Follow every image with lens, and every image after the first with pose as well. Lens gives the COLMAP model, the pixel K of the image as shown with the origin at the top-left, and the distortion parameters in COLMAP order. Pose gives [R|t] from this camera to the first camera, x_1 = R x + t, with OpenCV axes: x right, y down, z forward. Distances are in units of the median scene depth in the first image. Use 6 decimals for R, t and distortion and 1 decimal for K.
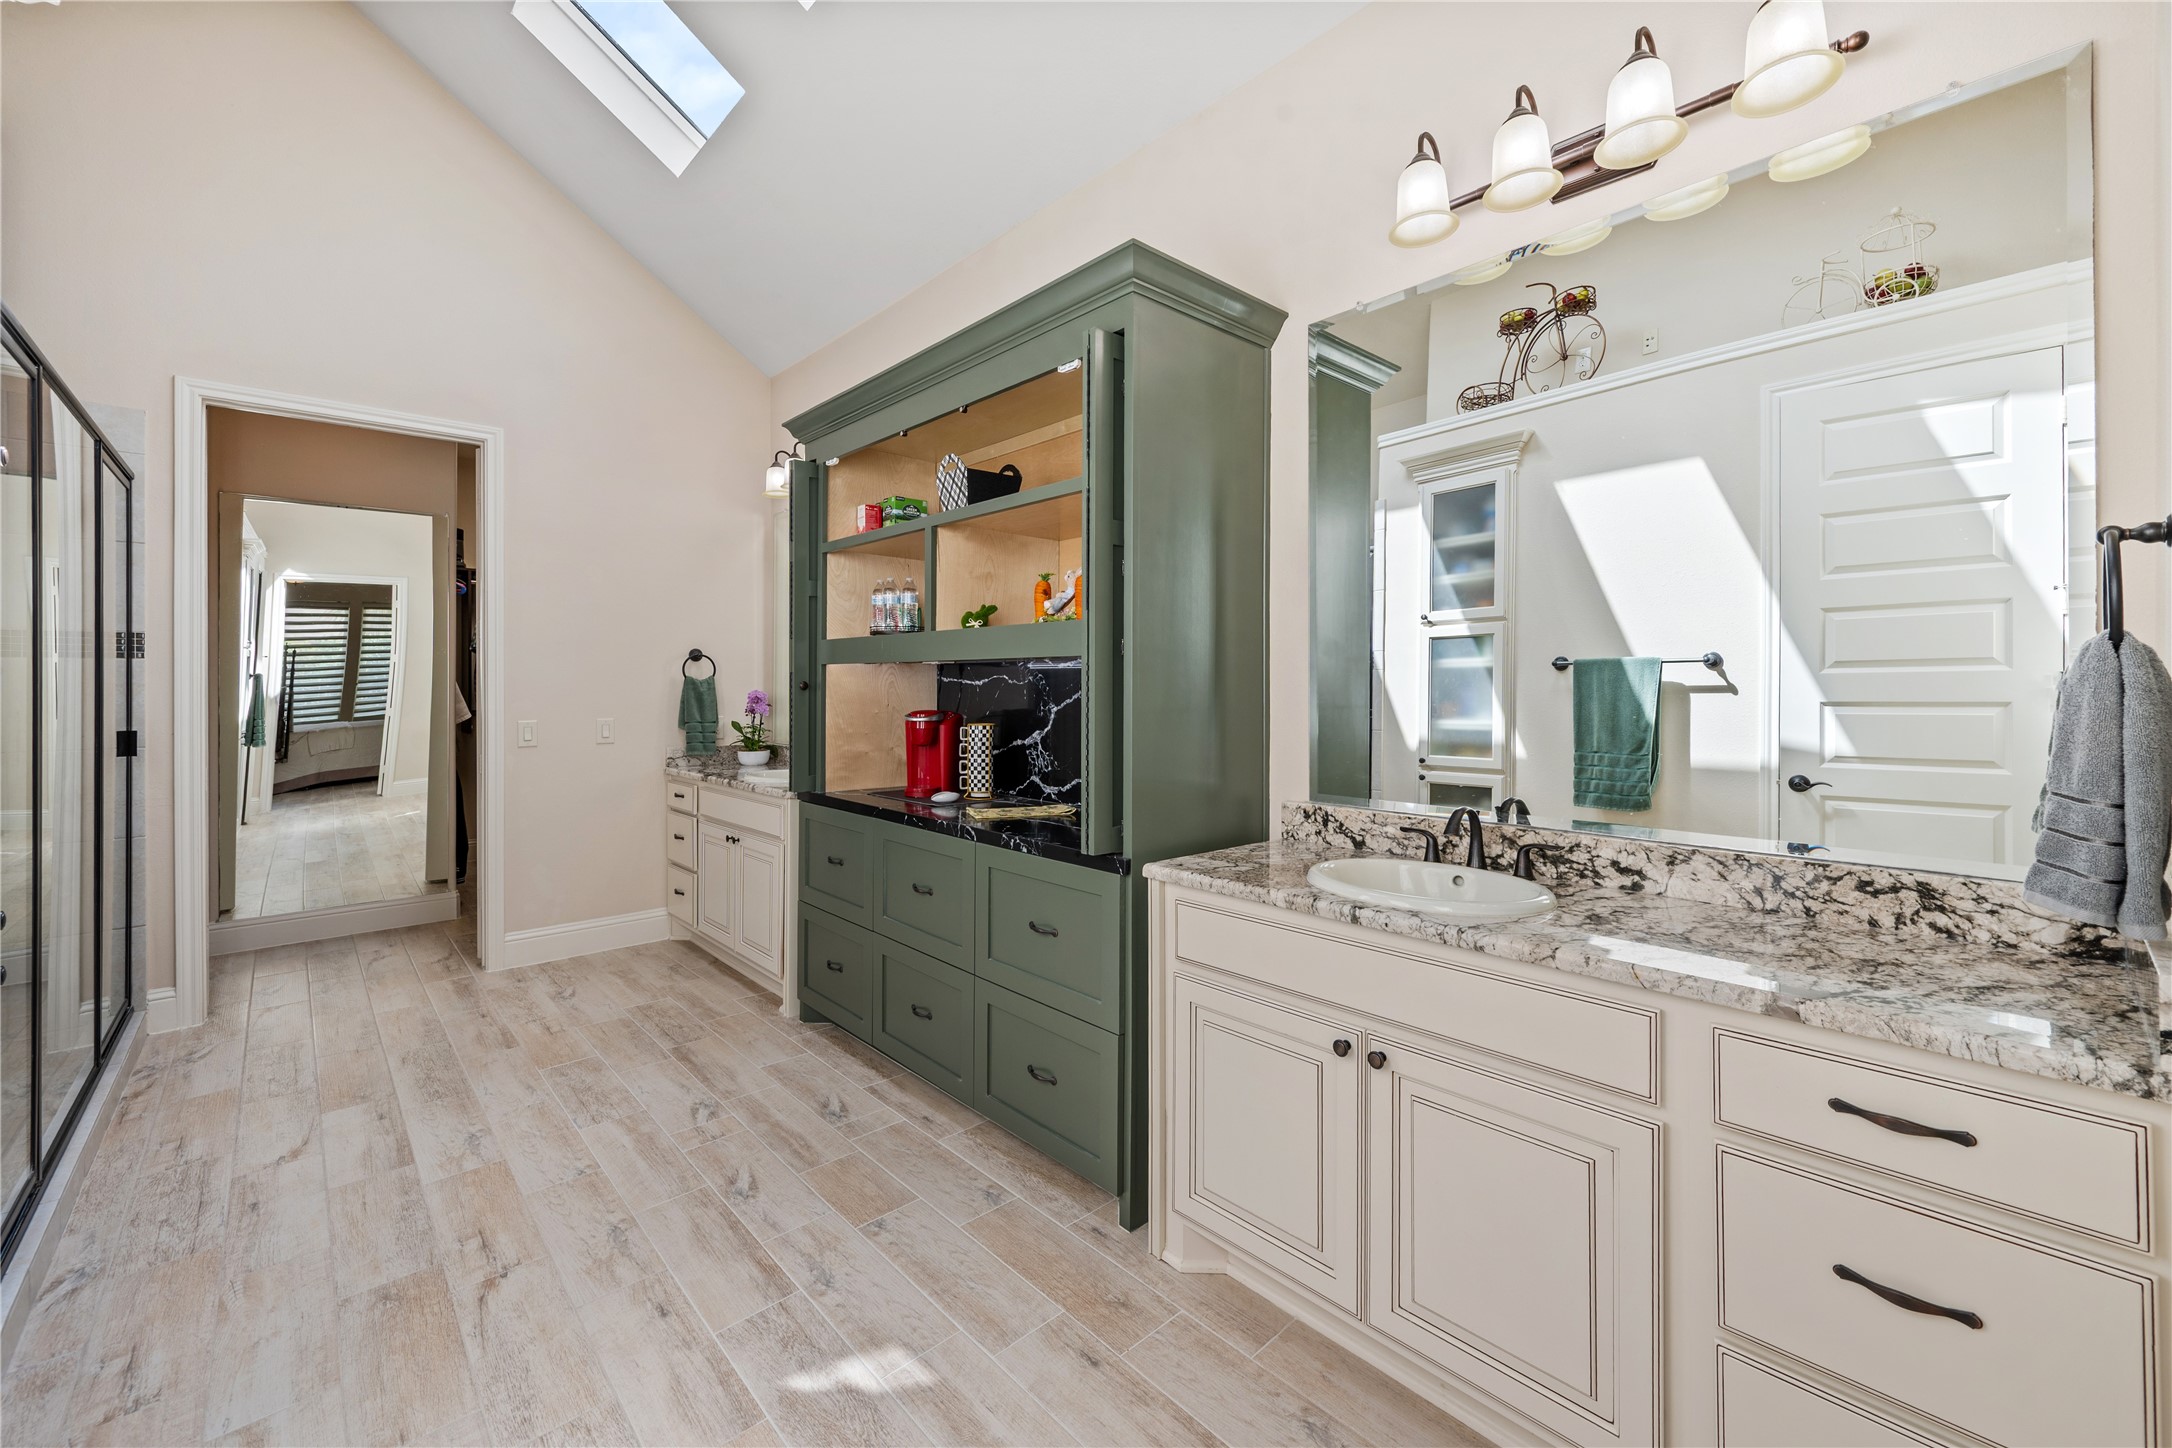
lens RADIAL K [[868.9, 0, 1096.9], [0, 868.9, 692.0], [0, 0, 1]] dist [-0.000130, -0.000112]
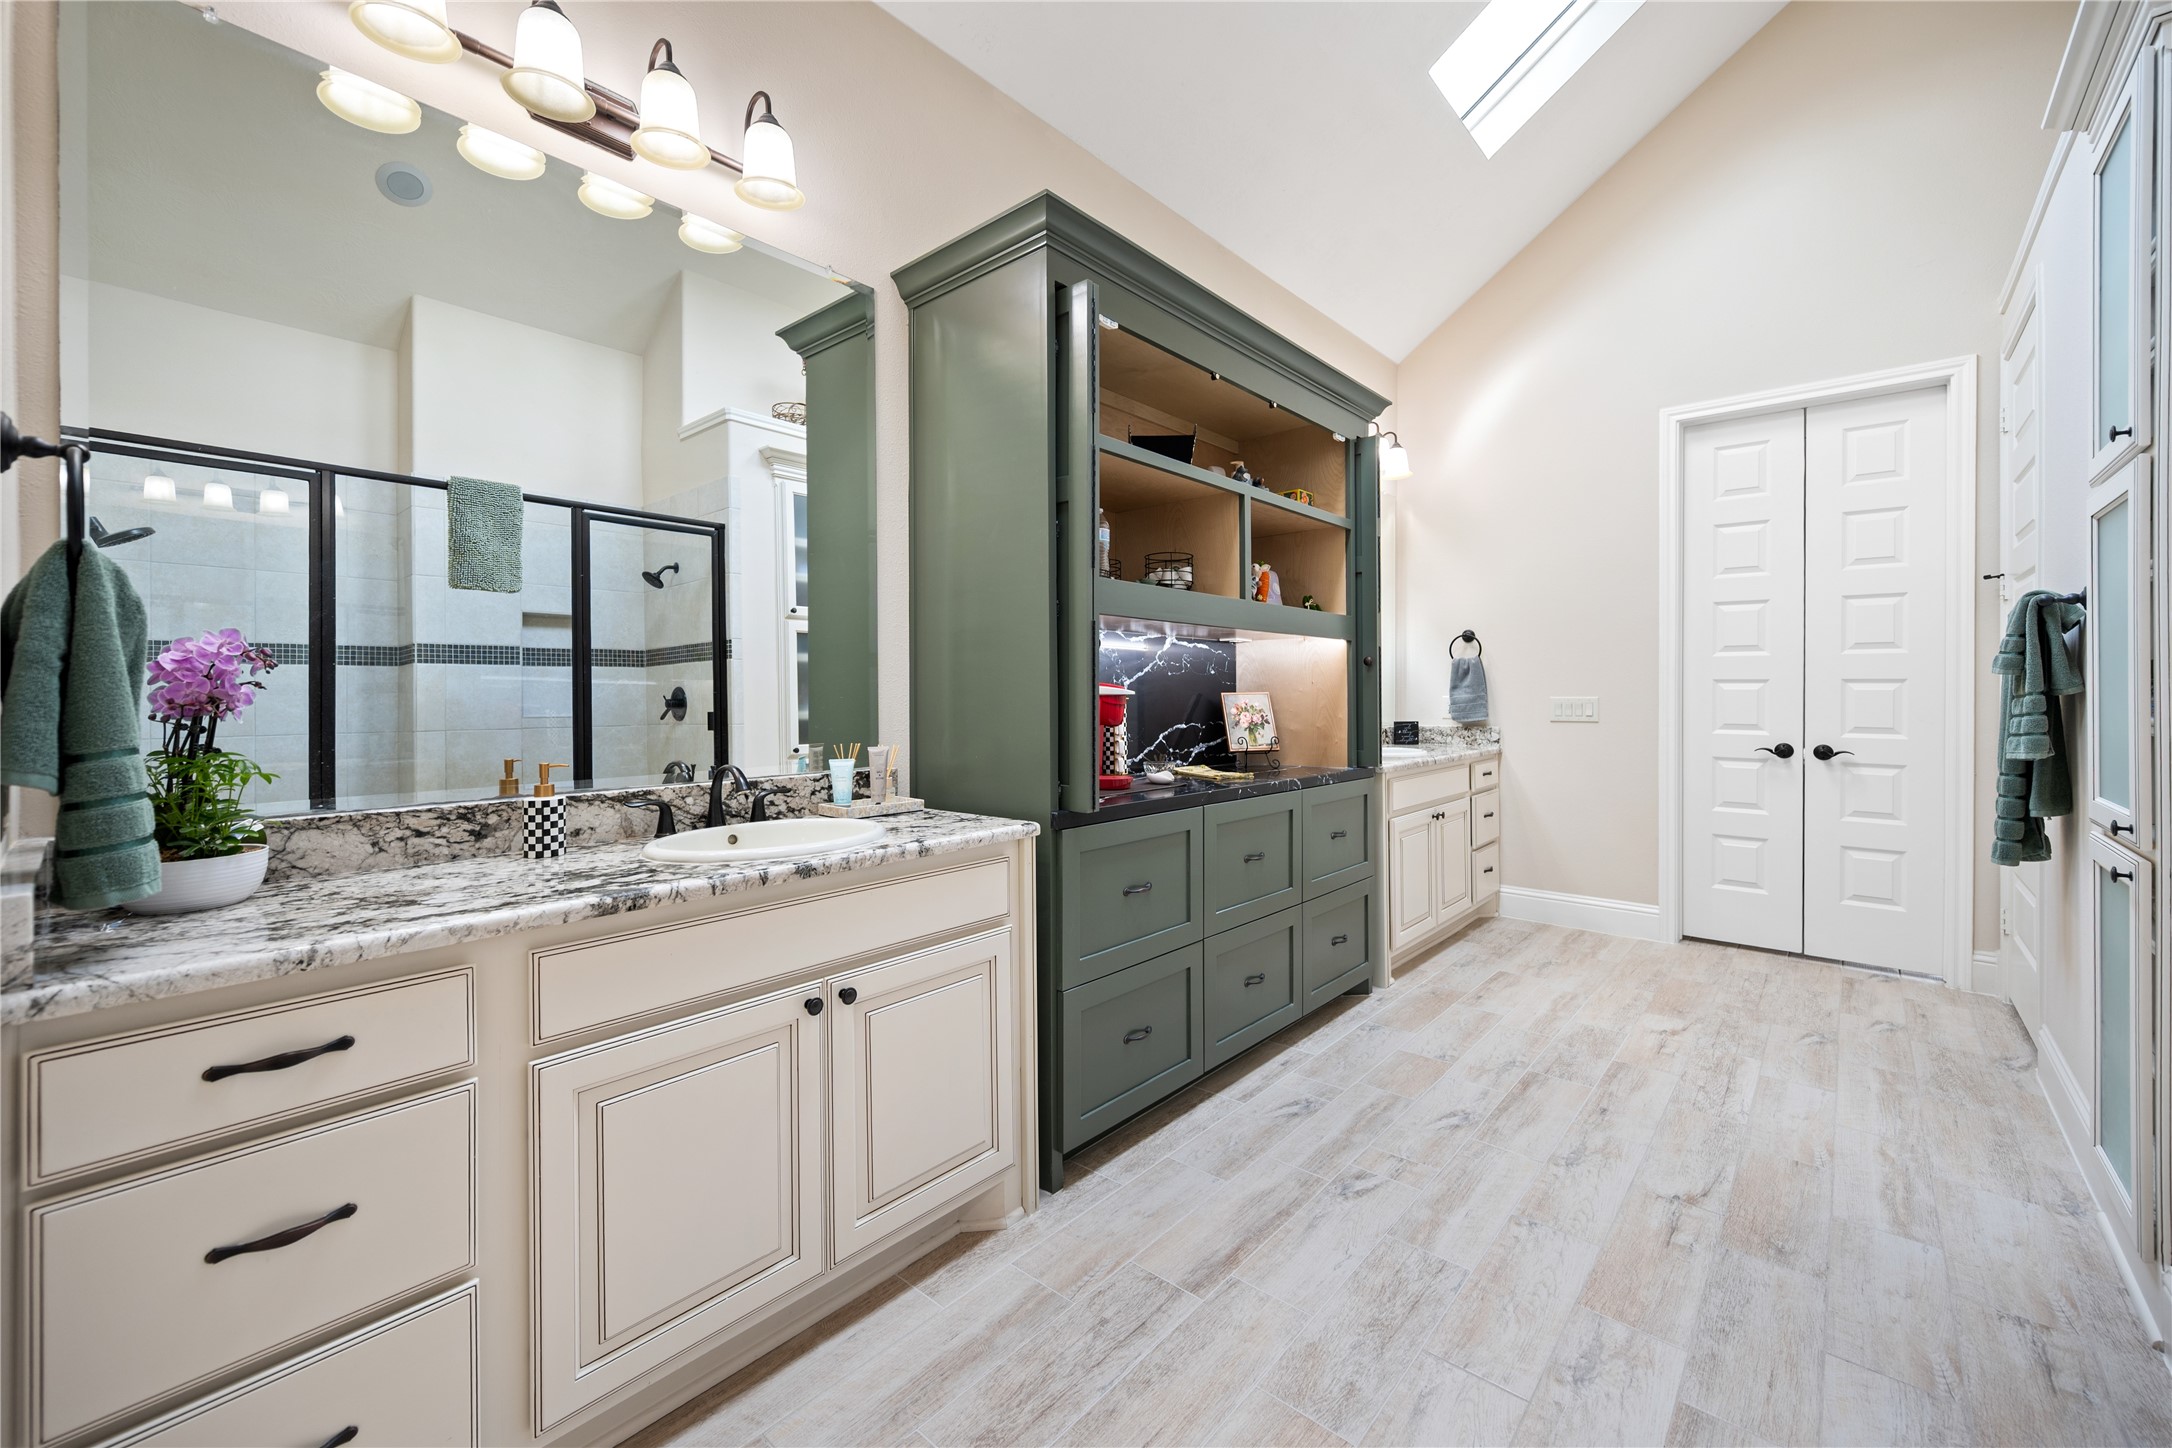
lens RADIAL K [[868.9, 0, 1096.9], [0, 868.9, 692.0], [0, 0, 1]] dist [-0.000130, -0.000112]
pose [[-0.099723, -0.000076, 0.995015, -1.358335], [0.008478, 0.999964, 0.000926, 0.037890], [-0.994979, 0.008528, -0.099718, 1.469557]]
